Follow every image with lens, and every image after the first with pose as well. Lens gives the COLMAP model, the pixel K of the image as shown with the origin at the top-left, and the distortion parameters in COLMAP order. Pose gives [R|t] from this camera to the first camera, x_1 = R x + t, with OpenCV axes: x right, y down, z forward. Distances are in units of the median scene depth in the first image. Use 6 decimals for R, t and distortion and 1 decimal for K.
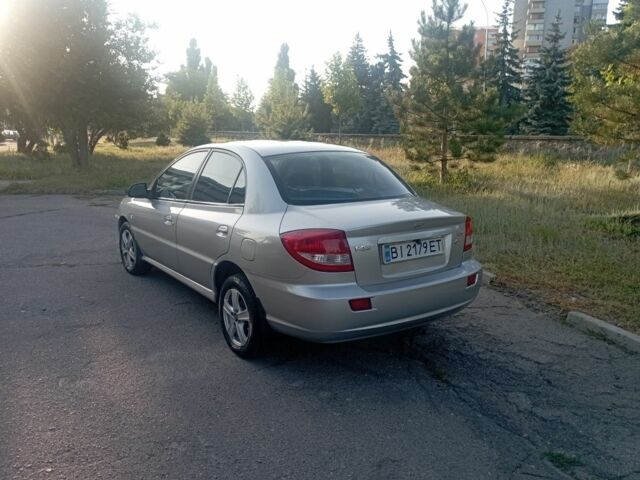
lens RADIAL K [[517.7, 0, 320.0], [0, 517.7, 240.0], [0, 0, 1]] dist [0.043773, -0.013048]
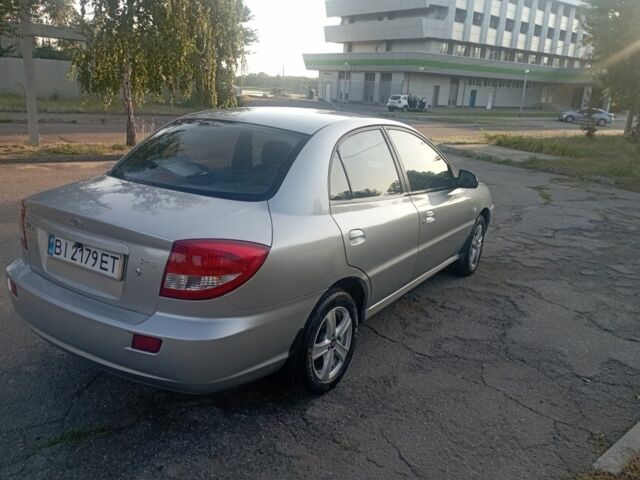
lens RADIAL K [[517.7, 0, 320.0], [0, 517.7, 240.0], [0, 0, 1]] dist [0.043773, -0.013048]
pose [[0.372480, 0.257035, -0.891735, 0.956637], [-0.223204, 0.957487, 0.182754, -0.209698], [0.900799, 0.130967, 0.414016, 1.008206]]
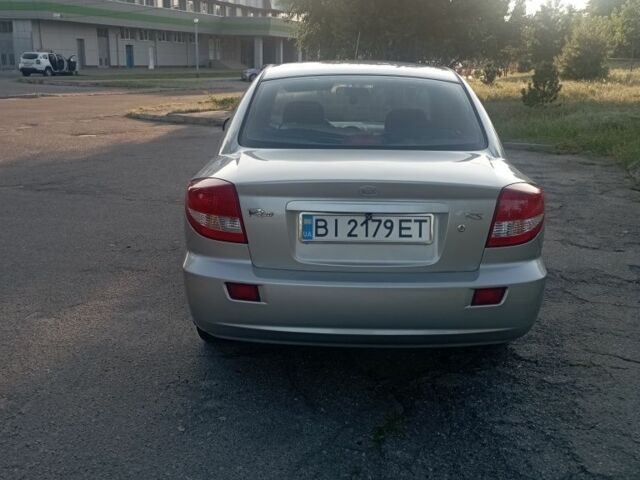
lens RADIAL K [[682.6, 0, 320.8], [0, 682.6, 248.8], [0, 0, 1]] dist [0.074533, -0.037605]
pose [[0.811715, 0.151109, -0.564167, 0.626263], [-0.117374, 0.988449, 0.095874, -0.031599], [0.572138, -0.011604, 0.820075, 0.279714]]
